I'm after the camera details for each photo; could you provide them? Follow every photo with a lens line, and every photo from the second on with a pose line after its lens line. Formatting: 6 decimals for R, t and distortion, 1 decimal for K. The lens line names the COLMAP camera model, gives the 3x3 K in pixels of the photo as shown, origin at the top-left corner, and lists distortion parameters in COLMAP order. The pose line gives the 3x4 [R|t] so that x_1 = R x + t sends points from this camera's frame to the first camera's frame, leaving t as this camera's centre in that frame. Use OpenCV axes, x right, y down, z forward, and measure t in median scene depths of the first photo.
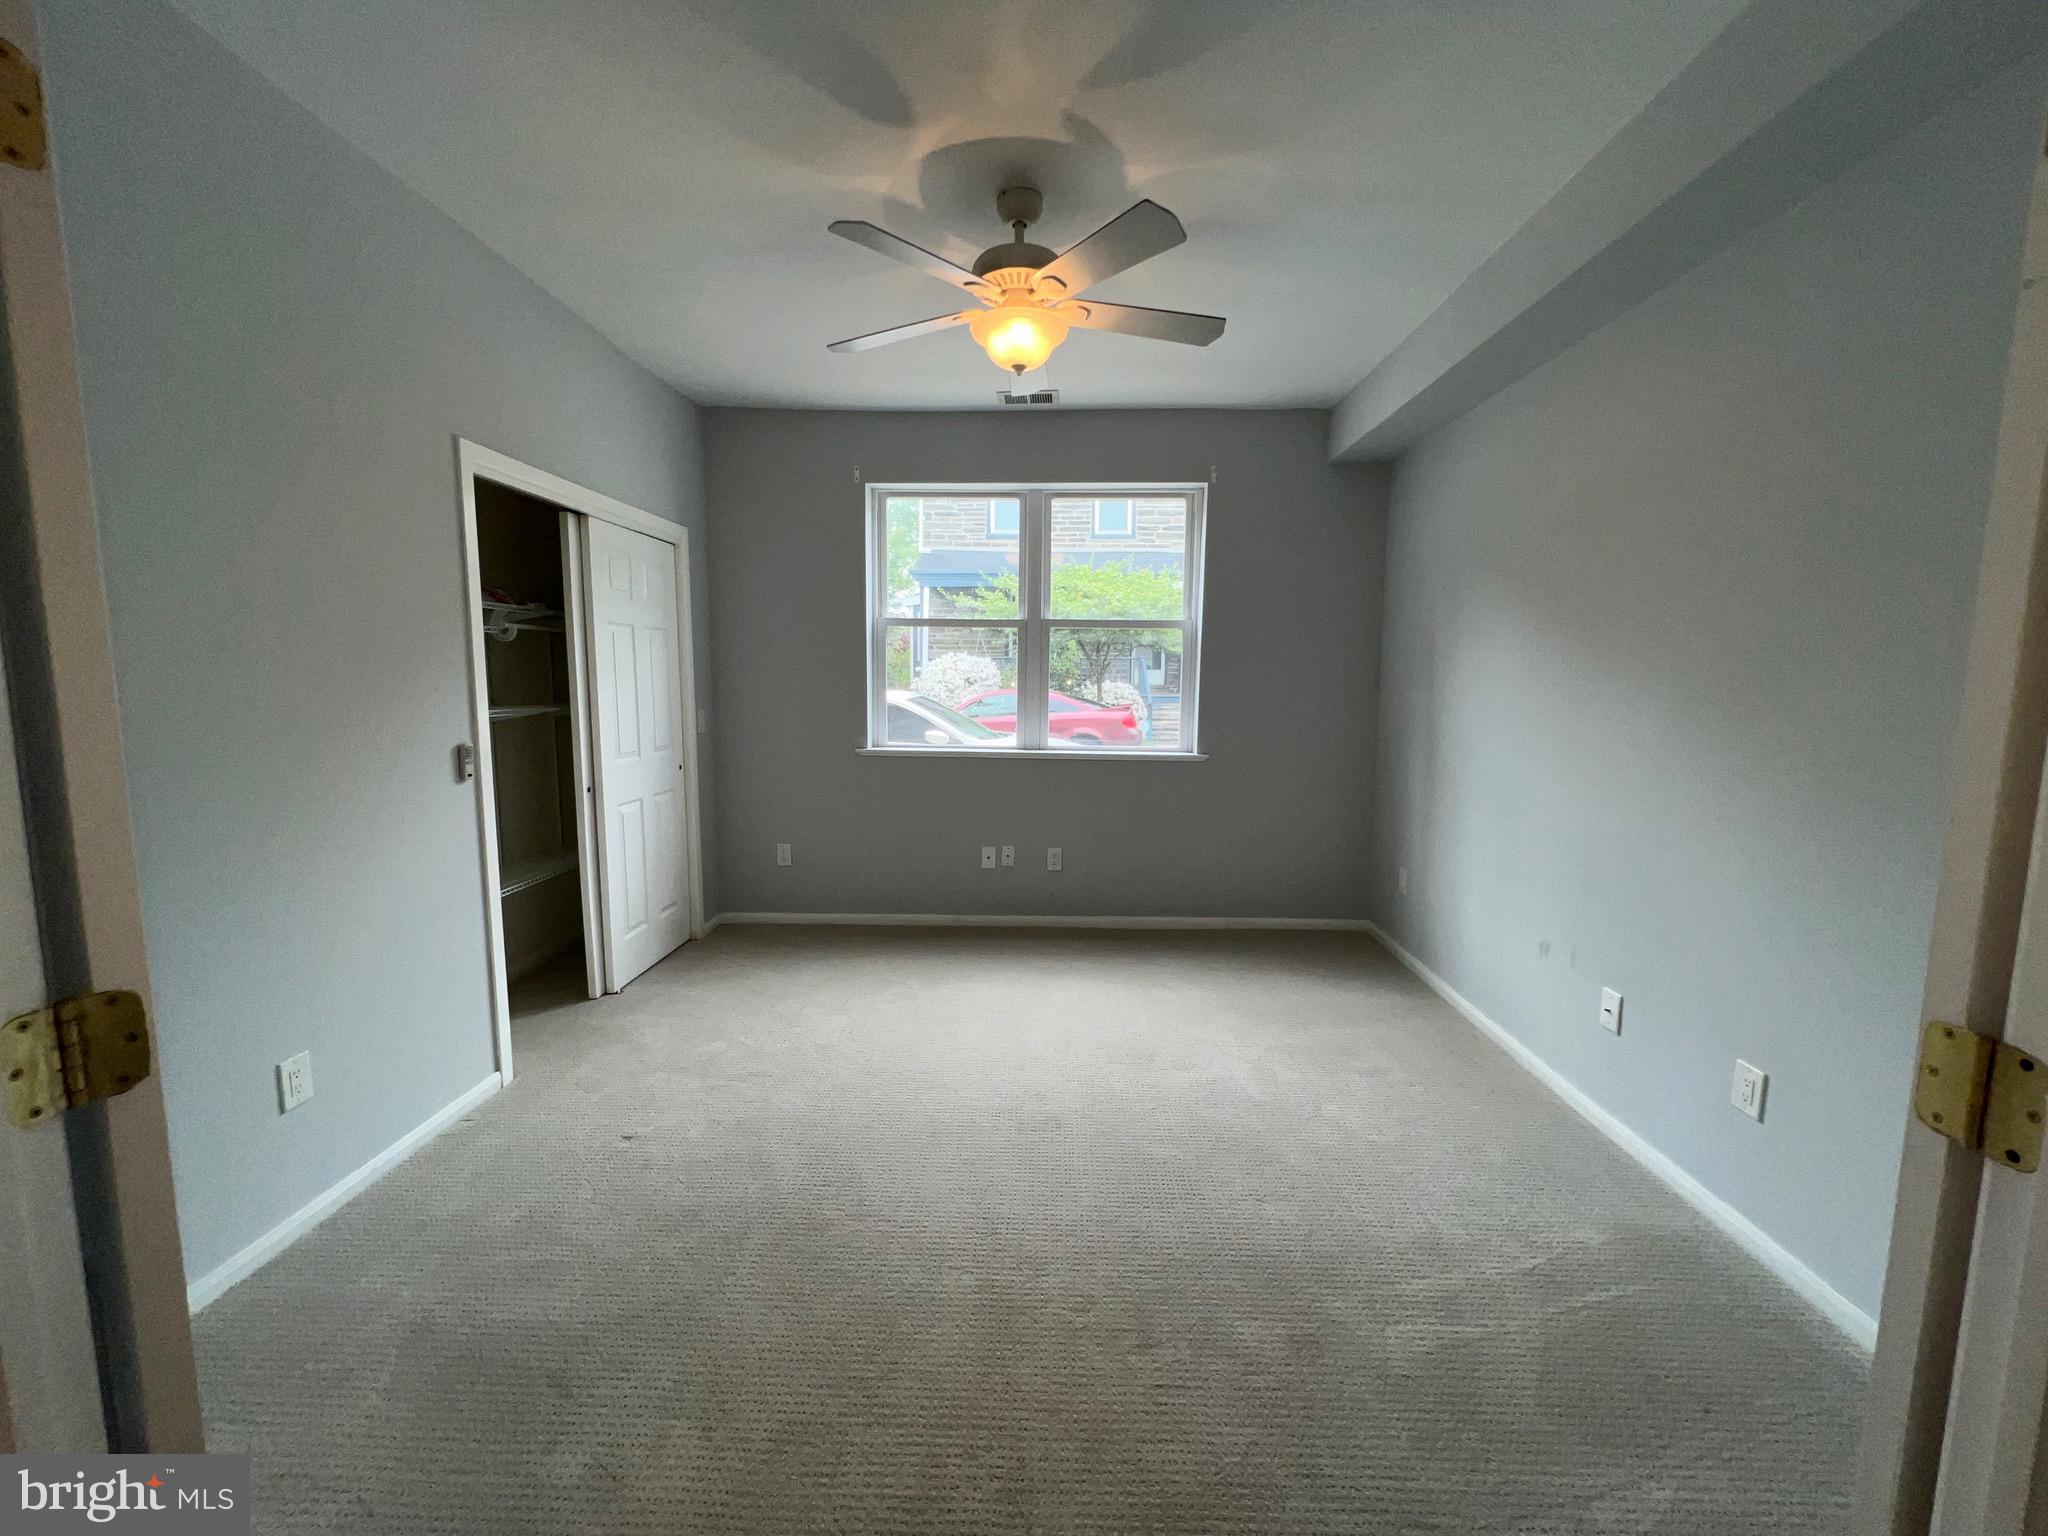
lens RADIAL K [[819.4, 0, 1021.2], [0, 819.4, 769.9], [0, 0, 1]] dist [-0.004698, 0.001070]
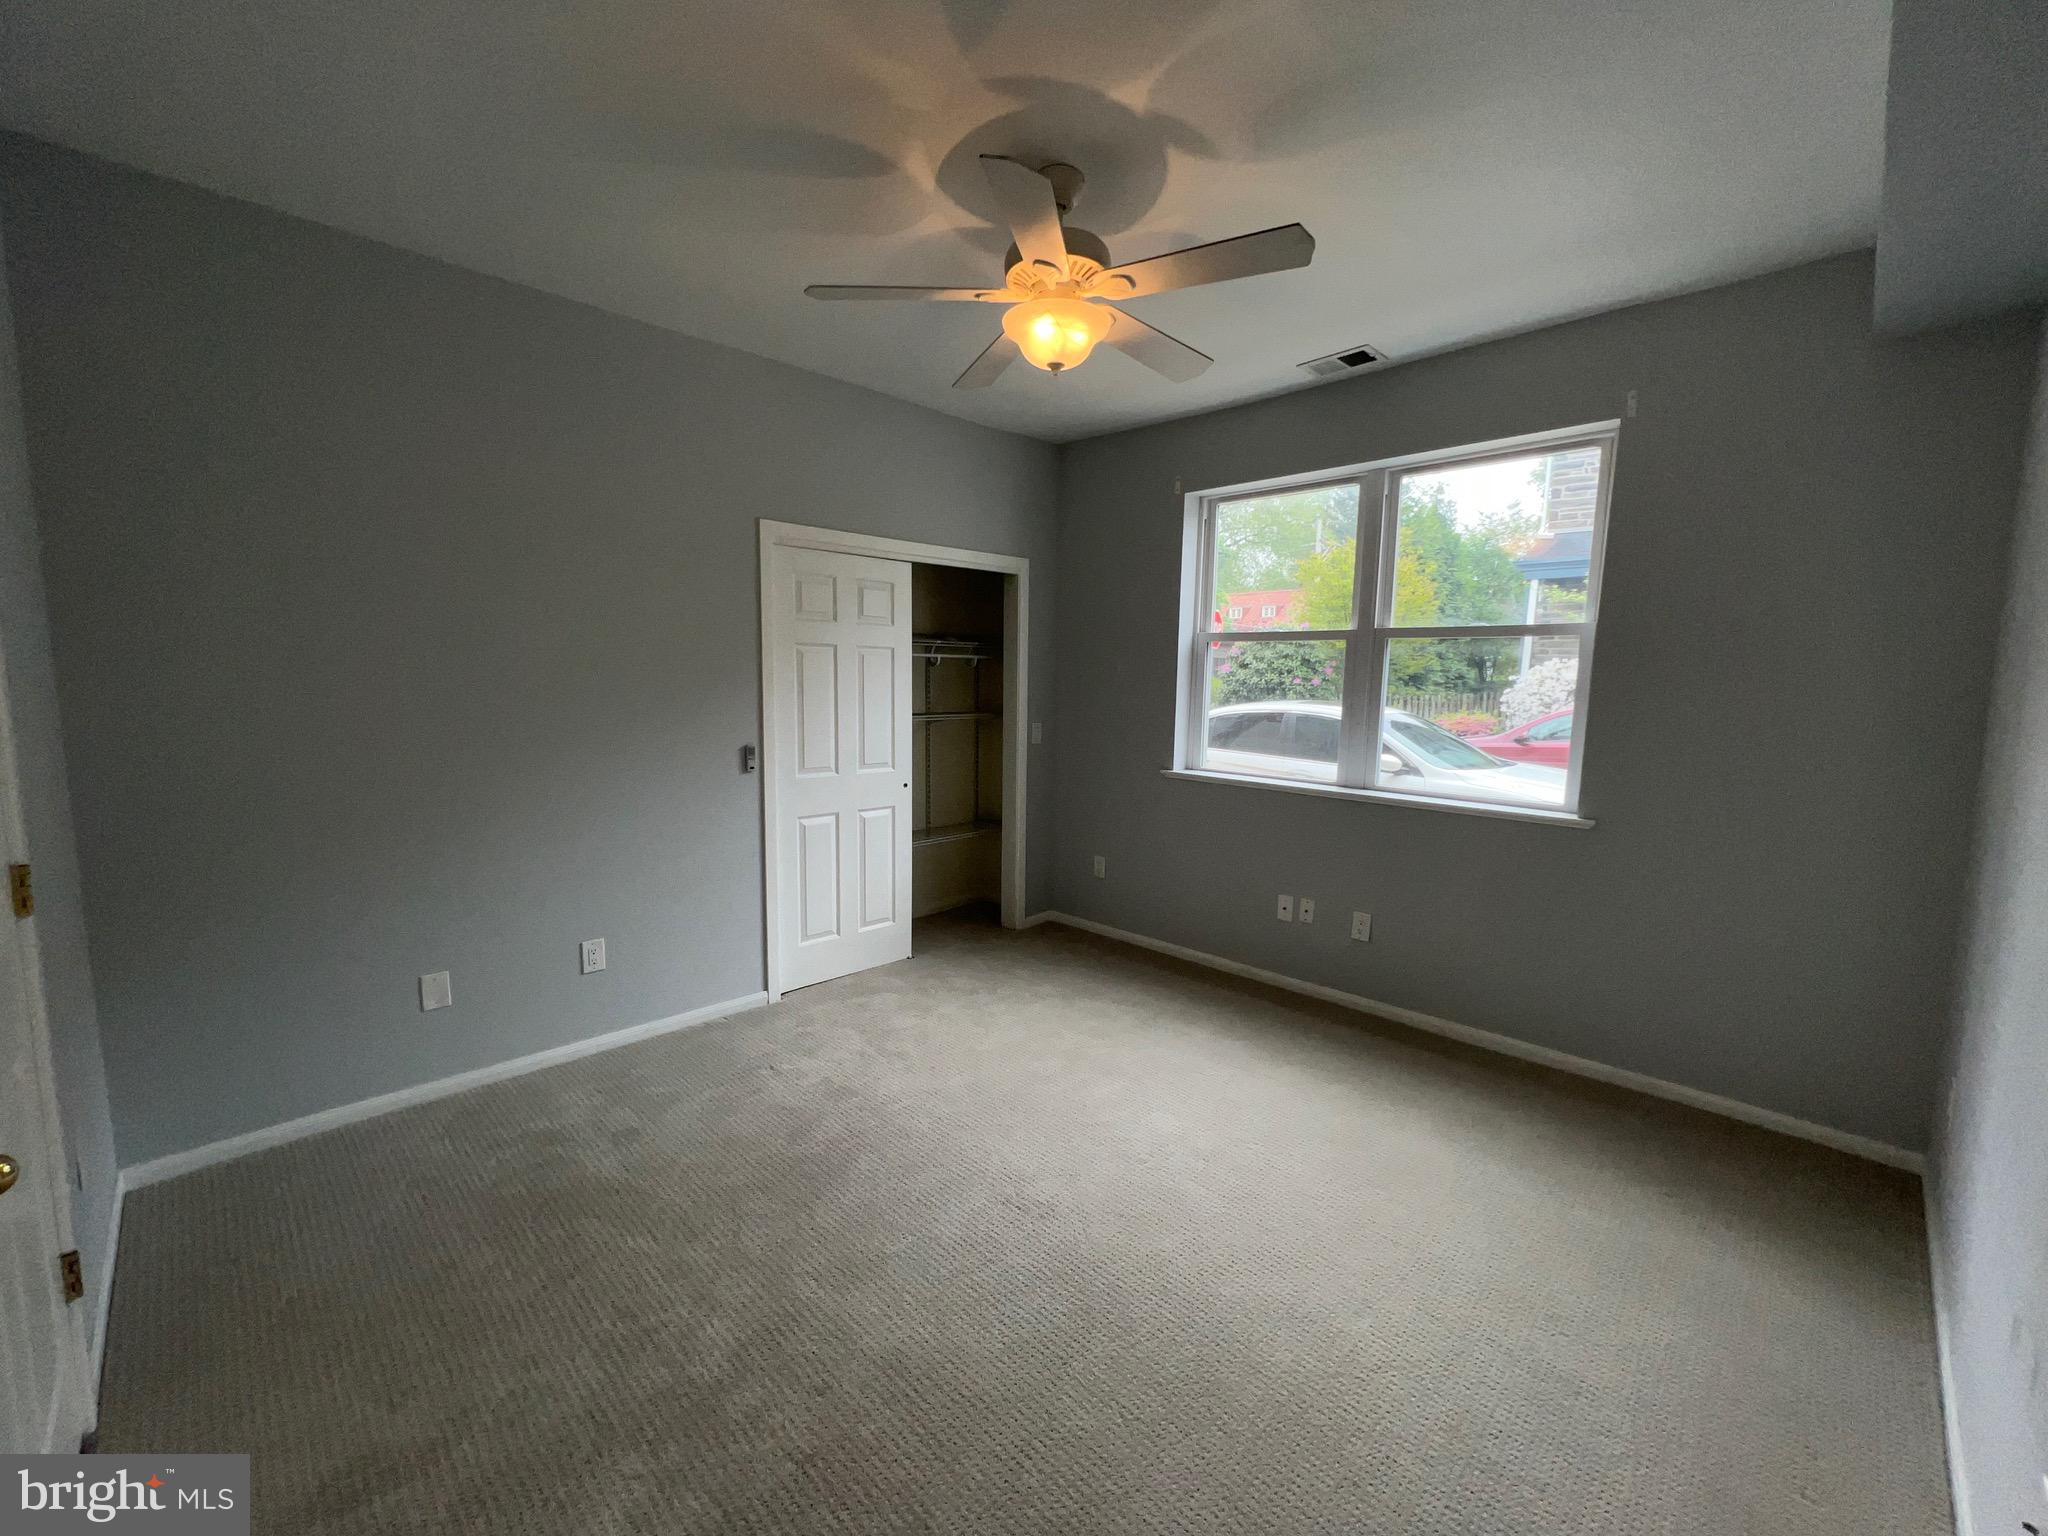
lens RADIAL K [[818.4, 0, 1020.8], [0, 818.4, 769.9], [0, 0, 1]] dist [-0.001967, -0.000098]
pose [[0.731941, 0.080470, -0.676599, 0.334768], [-0.084564, 0.996053, 0.026983, -0.038158], [0.676100, 0.037465, 0.735857, 0.178823]]
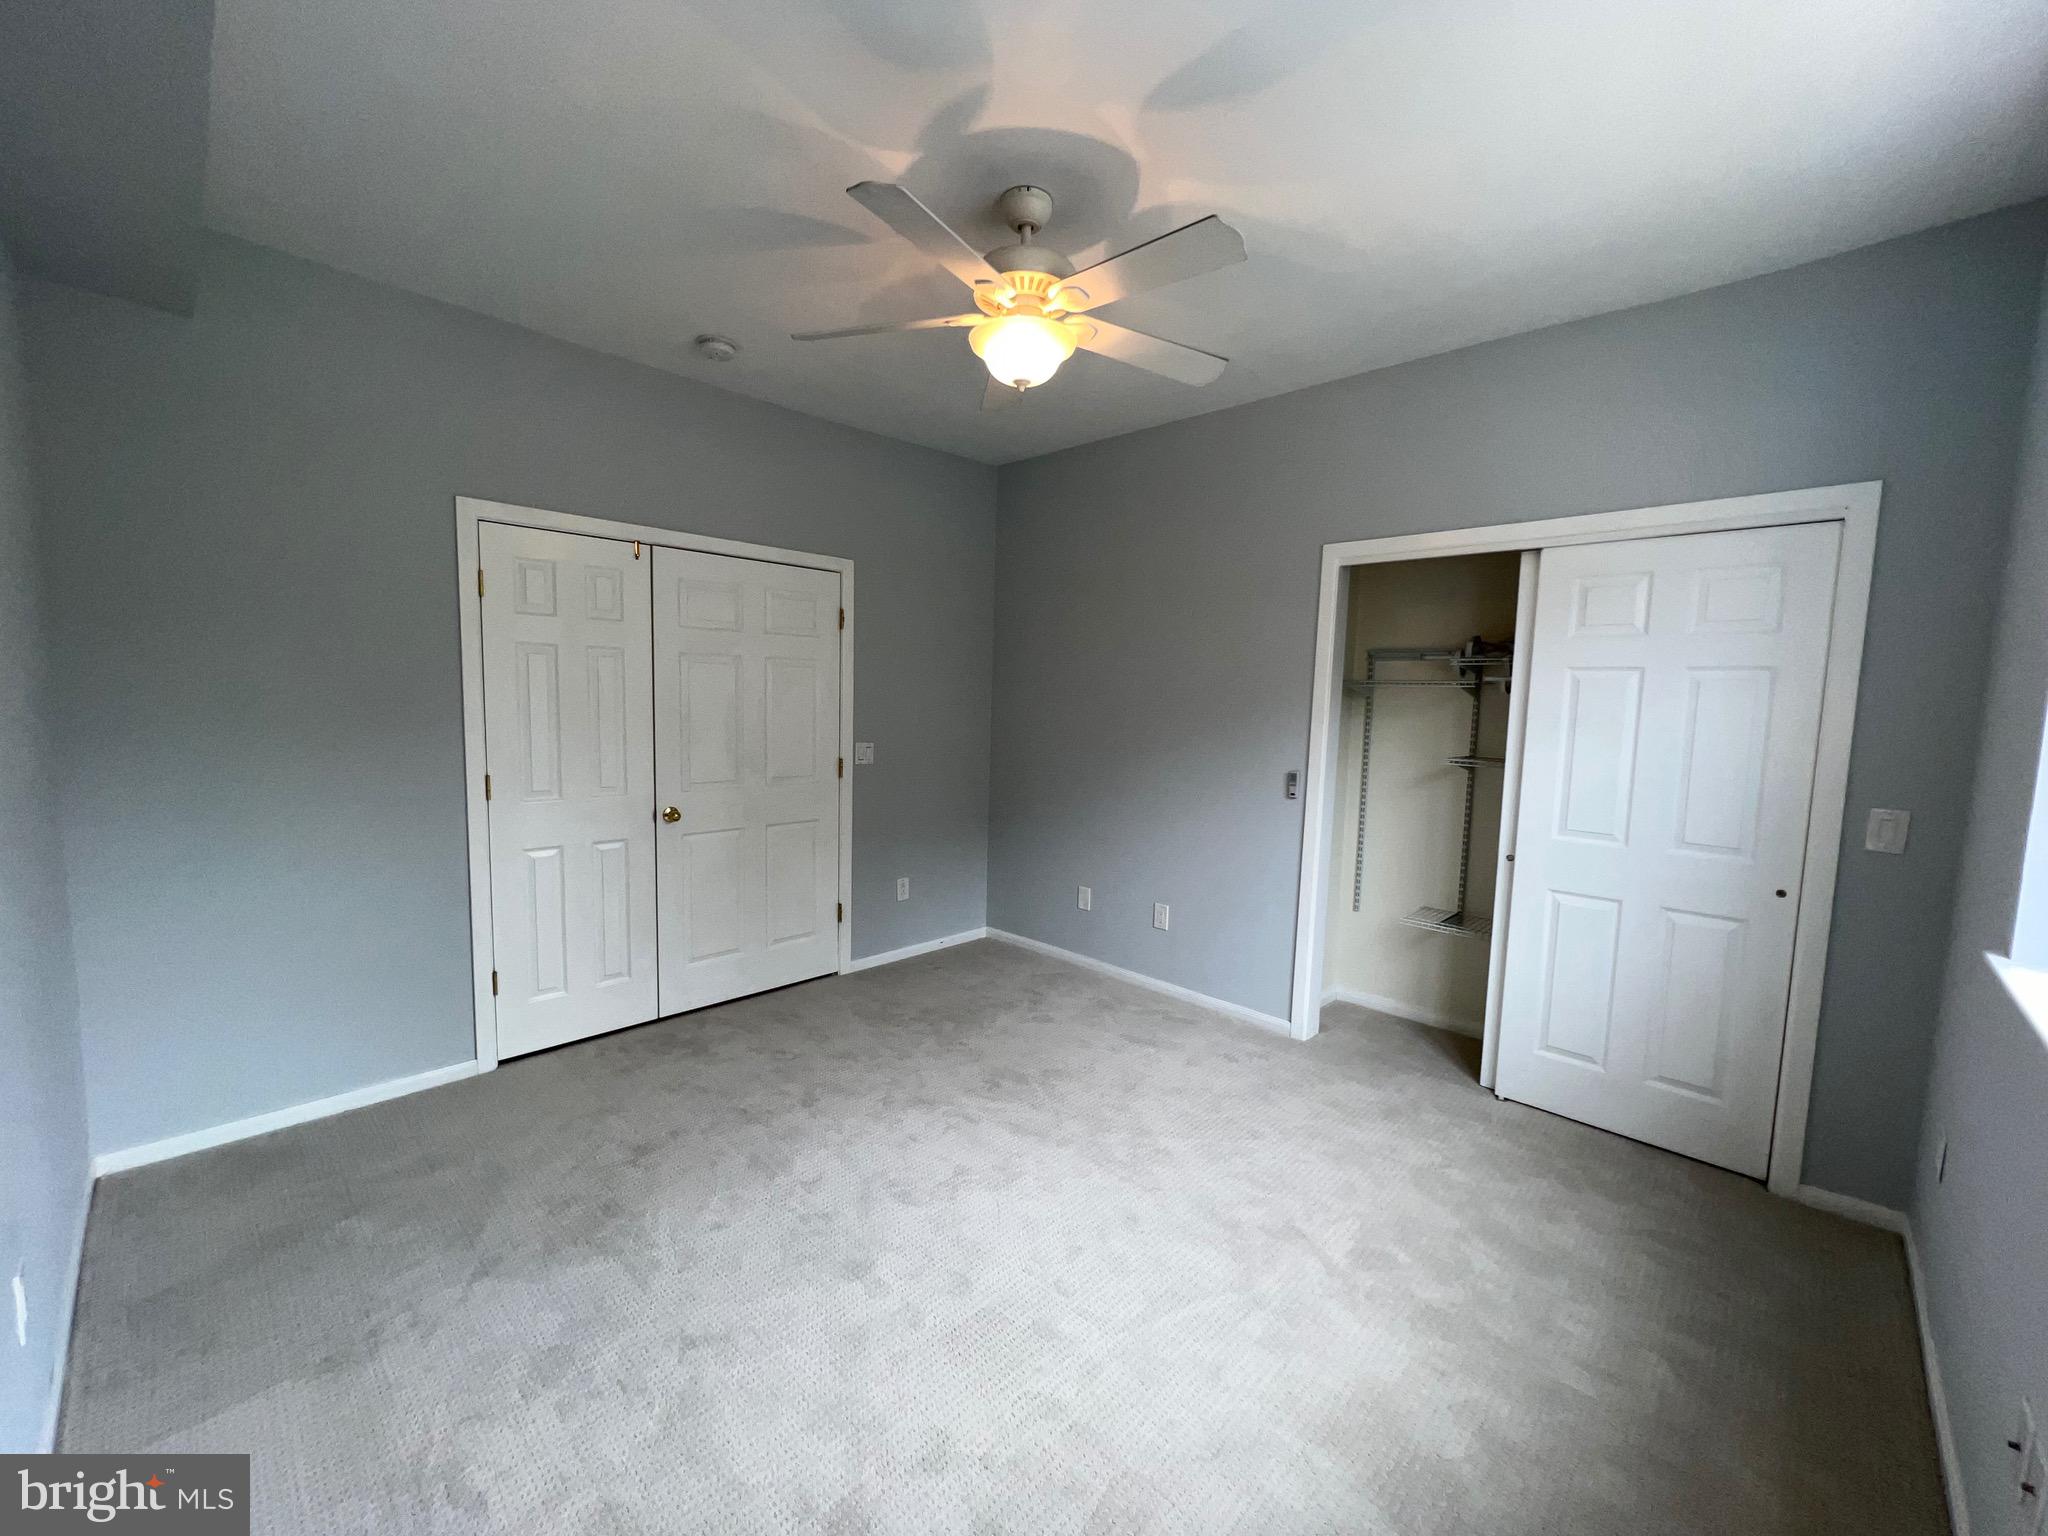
lens RADIAL K [[819.4, 0, 1021.6], [0, 819.4, 776.2], [0, 0, 1]] dist [-0.004698, 0.001070]
pose [[-0.676530, 0.055152, -0.734347, 0.372156], [-0.105978, 0.979520, 0.171199, -0.123341], [0.728749, 0.193646, -0.656830, 0.918945]]
